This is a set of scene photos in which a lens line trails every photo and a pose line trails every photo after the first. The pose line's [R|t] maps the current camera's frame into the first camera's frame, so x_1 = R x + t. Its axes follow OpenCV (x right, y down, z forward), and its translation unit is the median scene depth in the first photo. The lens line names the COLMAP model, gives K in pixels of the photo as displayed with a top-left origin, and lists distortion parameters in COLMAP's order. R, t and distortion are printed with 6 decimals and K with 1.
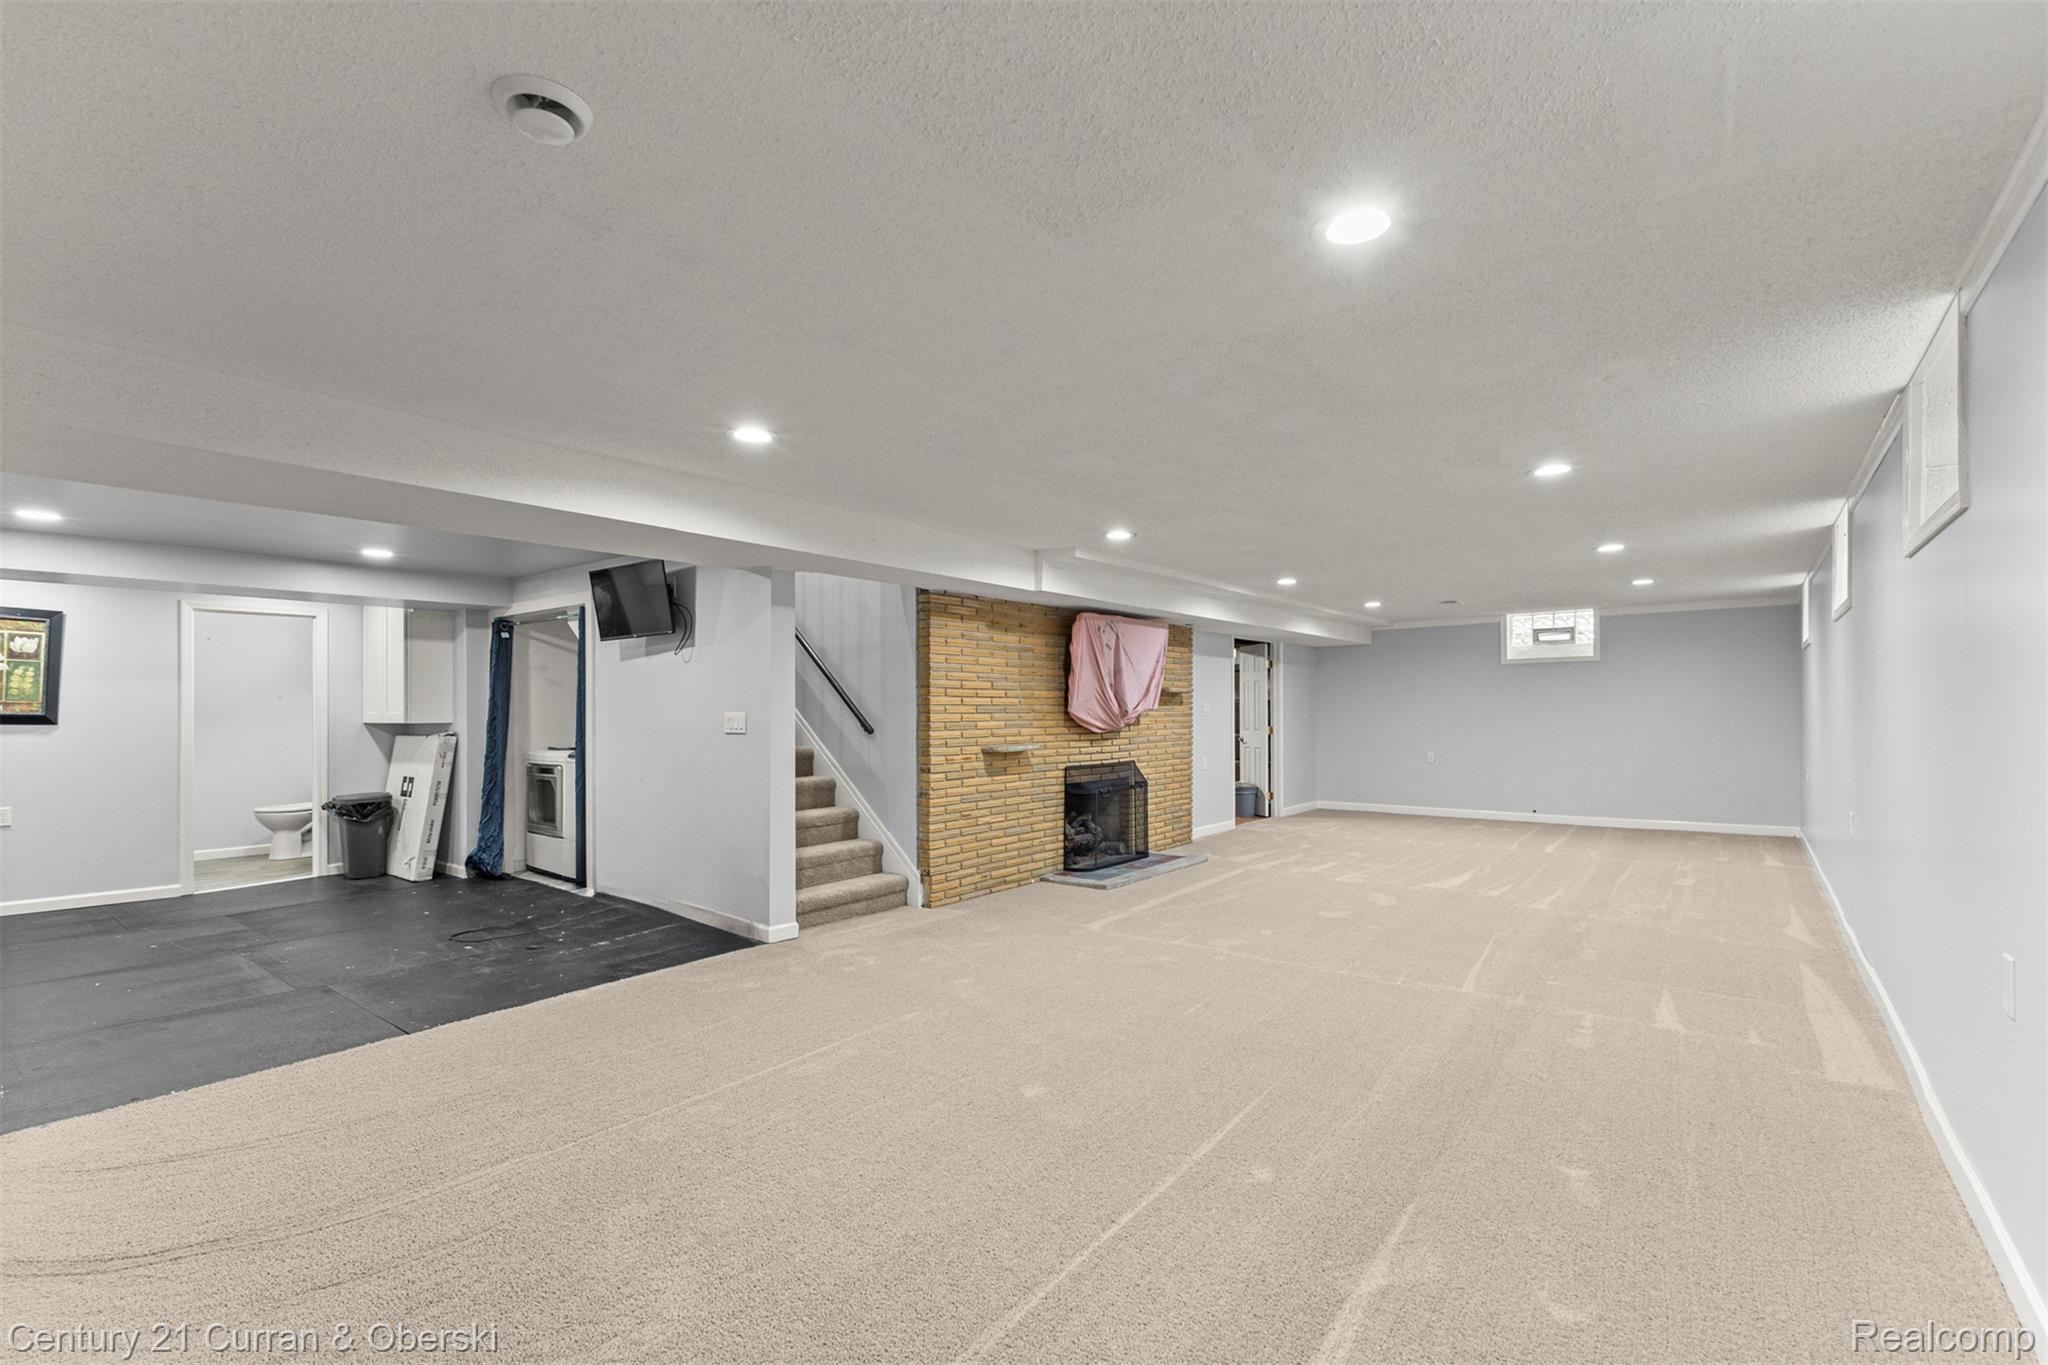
lens RADIAL K [[903.4, 0, 1022.9], [0, 903.4, 740.7], [0, 0, 1]] dist [0.001143, 0.000045]
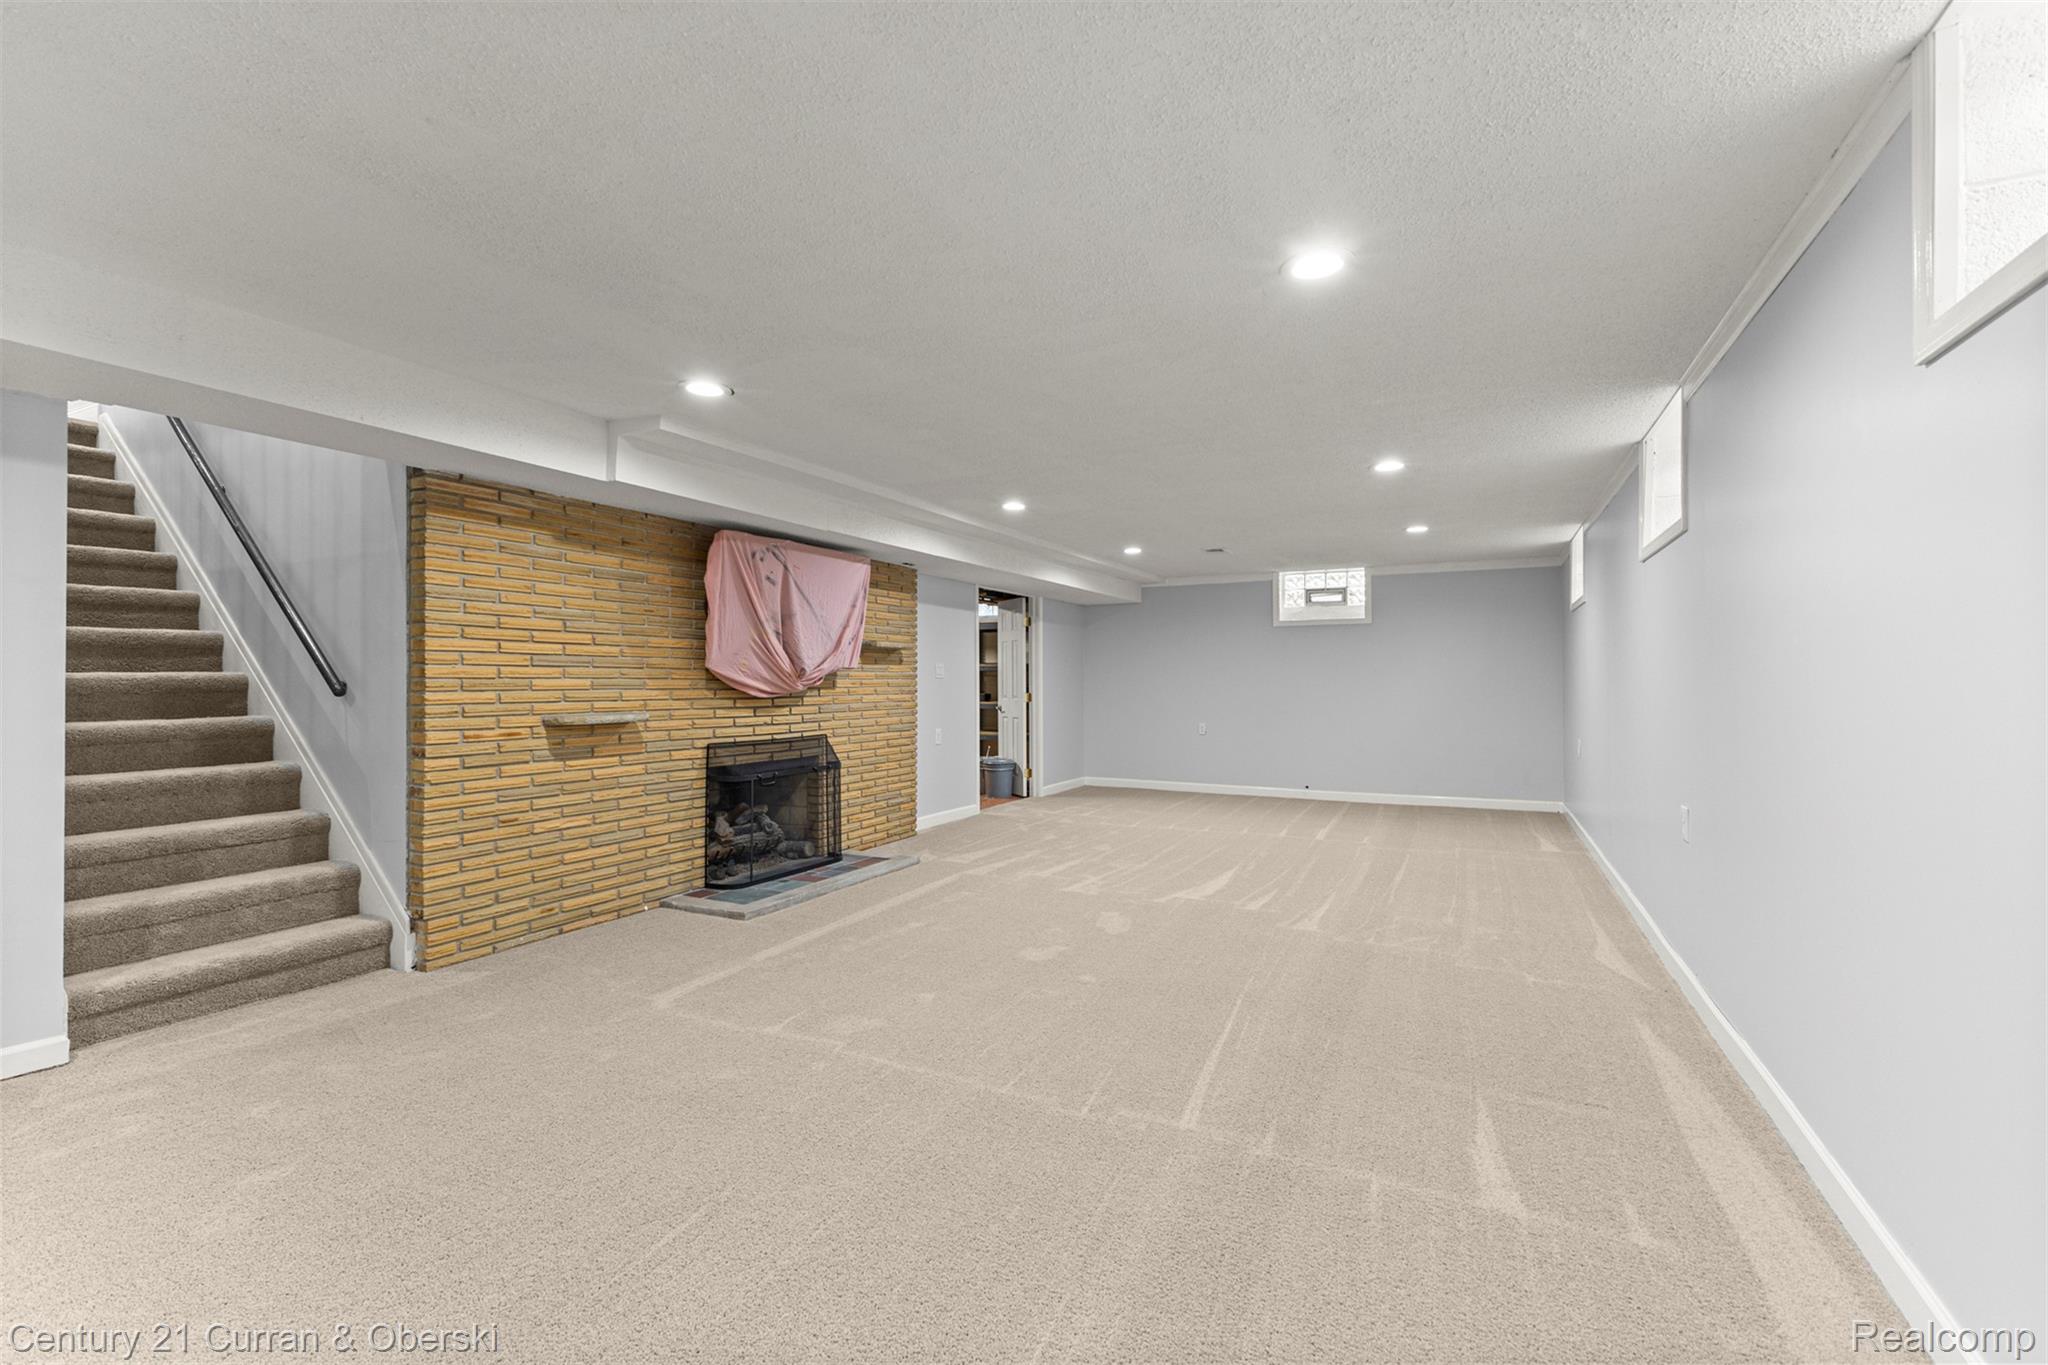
lens RADIAL K [[877.3, 0, 1019.8], [0, 877.3, 696.8], [0, 0, 1]] dist [0.002531, 0.000332]
pose [[0.981483, 0.005776, 0.191462, 0.167710], [-0.003011, 0.999887, -0.014728, 0.000475], [-0.191526, 0.013879, 0.981389, 0.278132]]
